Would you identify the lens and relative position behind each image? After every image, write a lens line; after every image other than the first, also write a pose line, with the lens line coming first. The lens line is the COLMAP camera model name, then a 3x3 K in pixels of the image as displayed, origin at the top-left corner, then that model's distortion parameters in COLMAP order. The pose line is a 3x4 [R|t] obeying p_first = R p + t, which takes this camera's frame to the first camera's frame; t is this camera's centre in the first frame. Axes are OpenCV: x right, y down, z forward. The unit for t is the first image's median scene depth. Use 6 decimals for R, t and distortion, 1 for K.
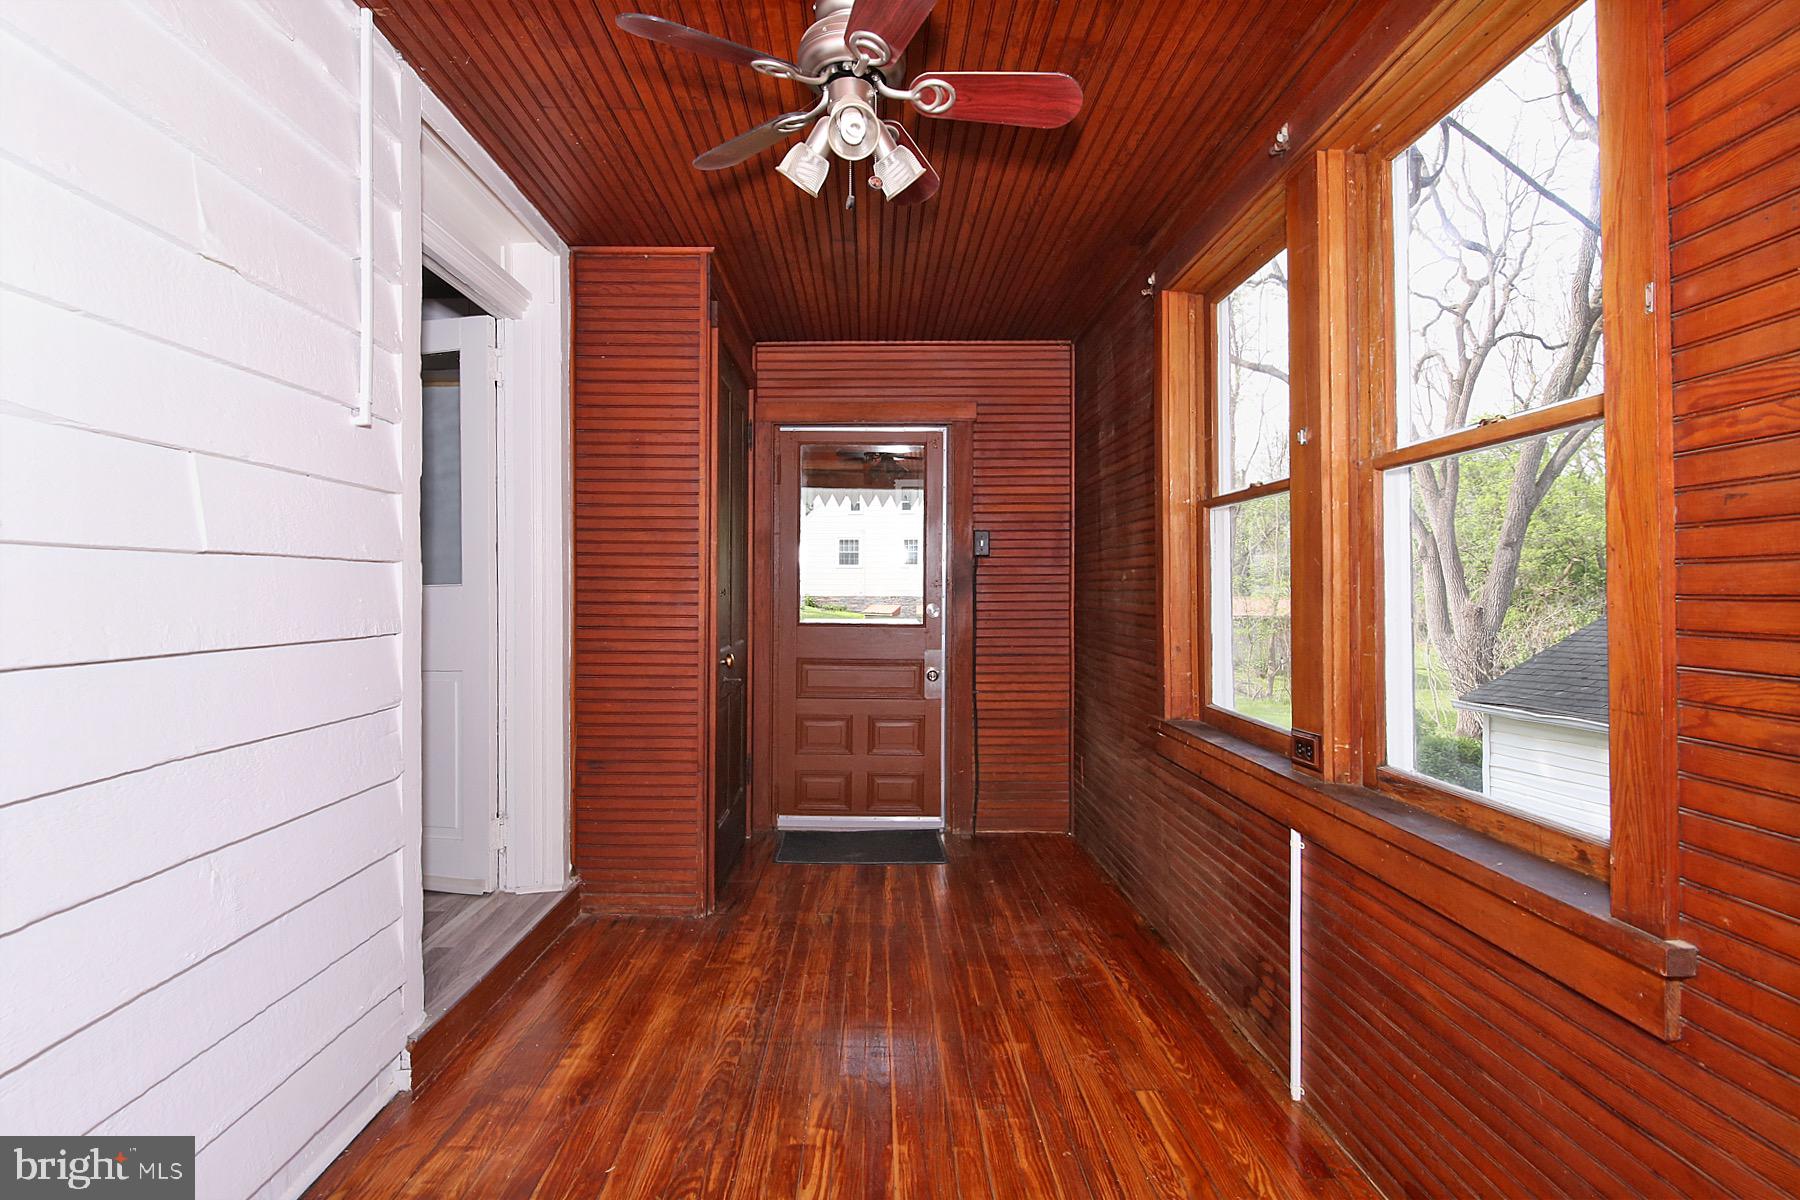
lens RADIAL K [[812.2, 0, 910.0], [0, 812.2, 679.8], [0, 0, 1]] dist [-0.019291, -0.011956]
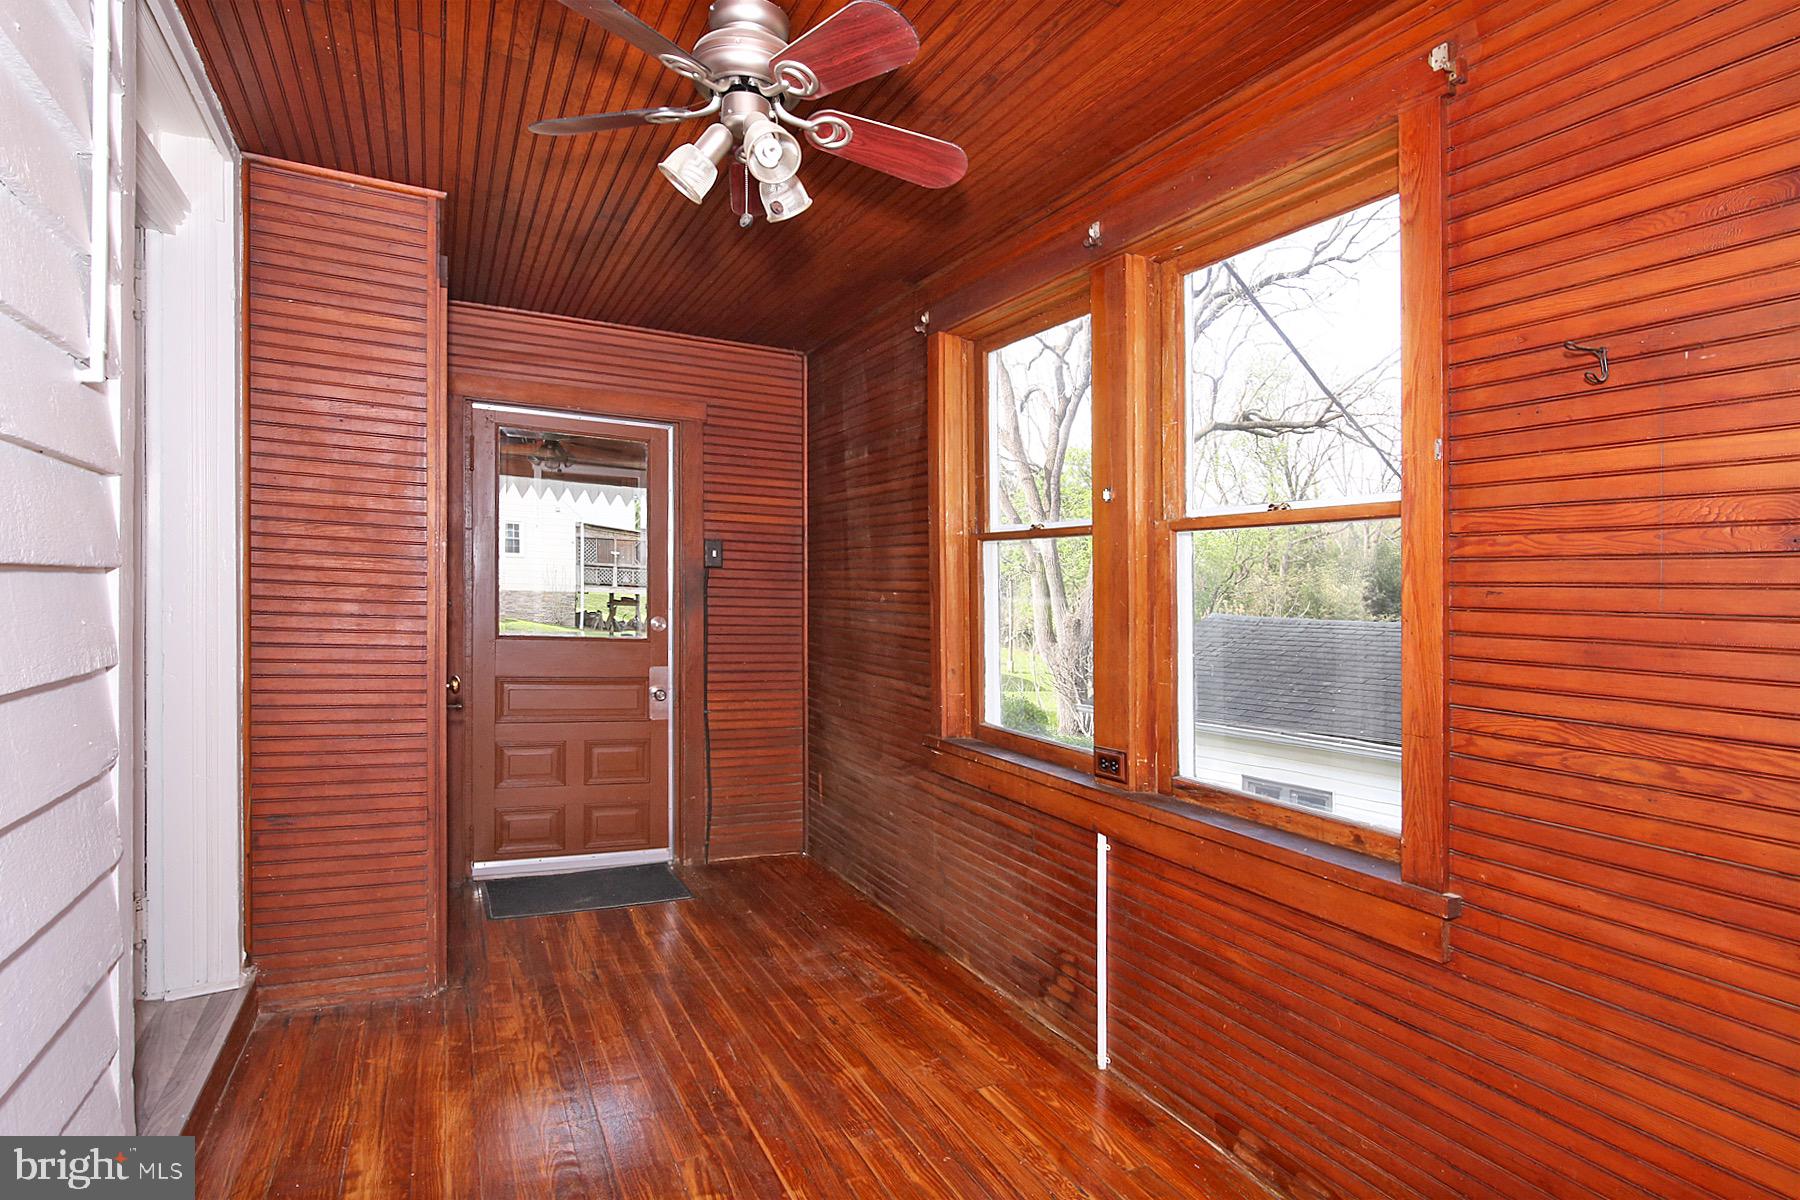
lens RADIAL K [[871.7, 0, 900.0], [0, 871.7, 679.4], [0, 0, 1]] dist [-0.029783, -0.000444]
pose [[0.904834, -0.008256, 0.425684, -0.220805], [0.010760, 0.999936, -0.003477, -0.024464], [-0.425628, 0.007726, 0.904865, -0.003284]]
